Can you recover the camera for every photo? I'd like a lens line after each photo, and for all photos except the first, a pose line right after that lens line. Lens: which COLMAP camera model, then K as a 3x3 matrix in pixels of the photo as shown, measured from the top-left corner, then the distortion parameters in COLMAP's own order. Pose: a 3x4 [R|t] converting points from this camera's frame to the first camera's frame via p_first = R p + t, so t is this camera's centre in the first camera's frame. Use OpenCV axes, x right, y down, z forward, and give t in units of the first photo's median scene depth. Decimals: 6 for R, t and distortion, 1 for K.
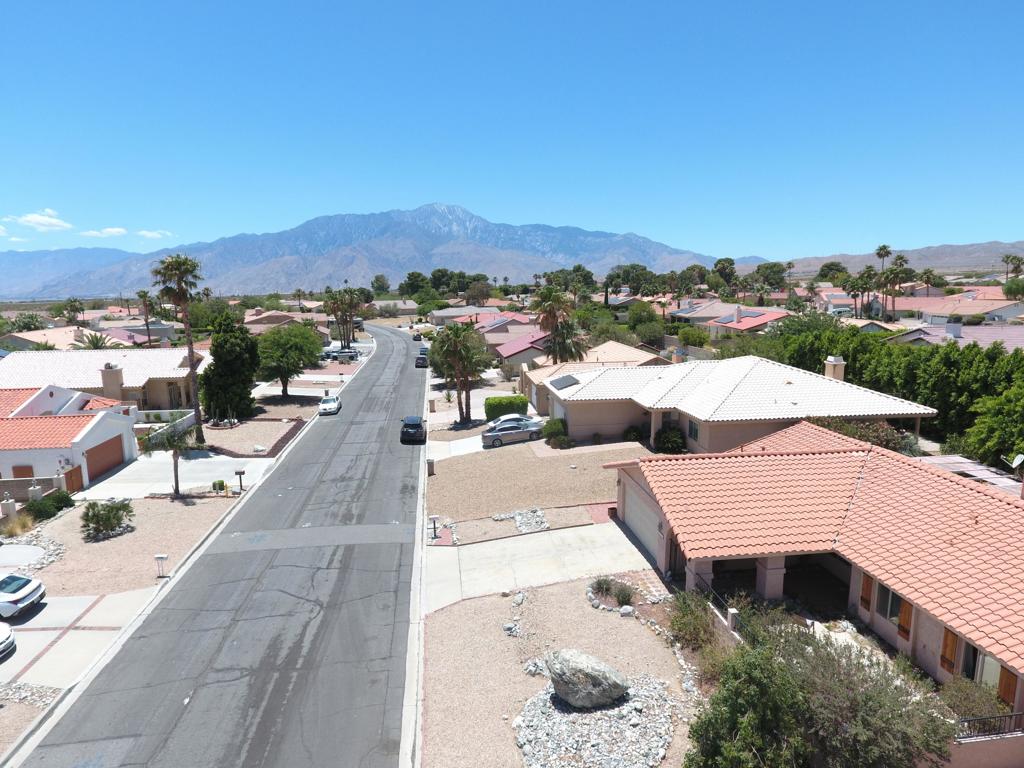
lens RADIAL K [[600.4, 0, 517.8], [0, 600.4, 384.6], [0, 0, 1]] dist [-0.003976, -0.003113]
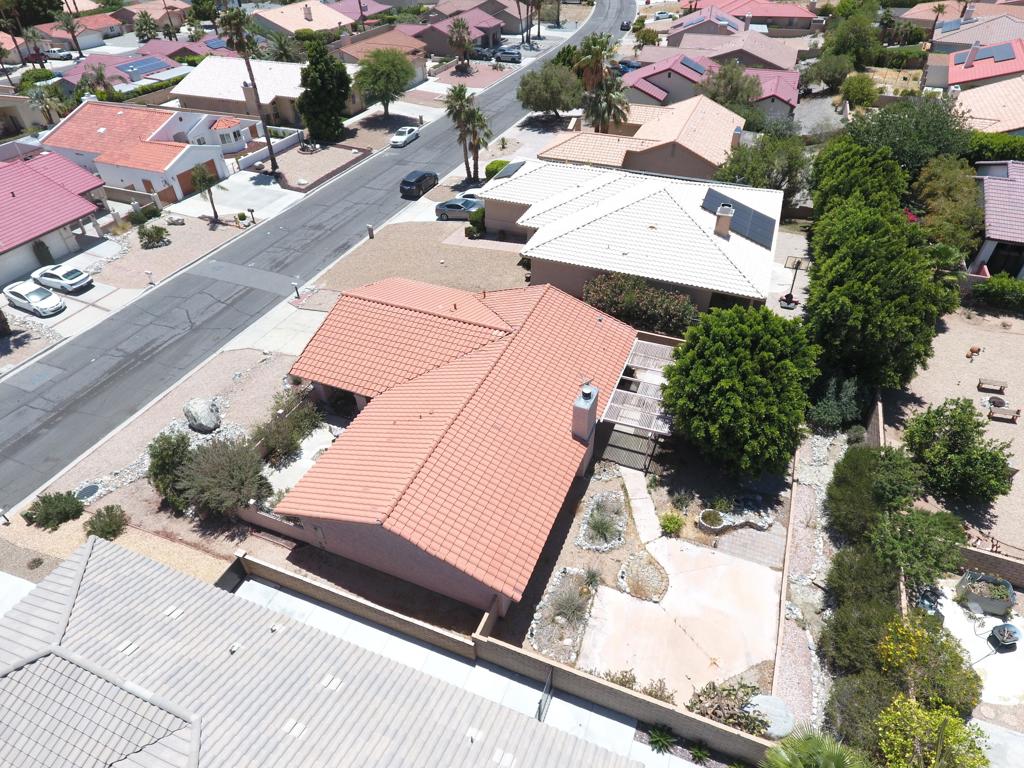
lens RADIAL K [[600.4, 0, 517.8], [0, 600.4, 384.6], [0, 0, 1]] dist [-0.003976, -0.003113]
pose [[0.867696, 0.312537, -0.386555, 0.789996], [-0.072572, 0.848940, 0.523483, -0.301706], [0.491770, -0.426171, 0.759303, 0.055299]]
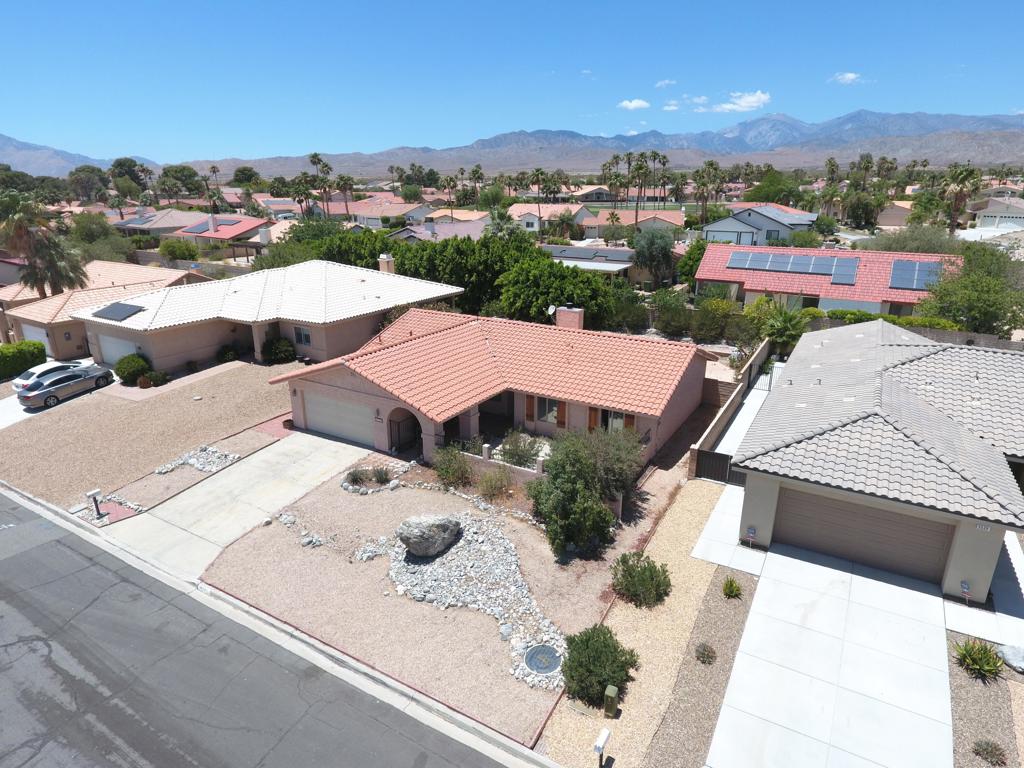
lens RADIAL K [[600.4, 0, 517.8], [0, 600.4, 384.6], [0, 0, 1]] dist [-0.003976, -0.003113]
pose [[0.618305, -0.237287, 0.749262, -0.287809], [0.123781, 0.970837, 0.205312, -0.009559], [-0.776129, -0.034201, 0.629645, 0.057362]]
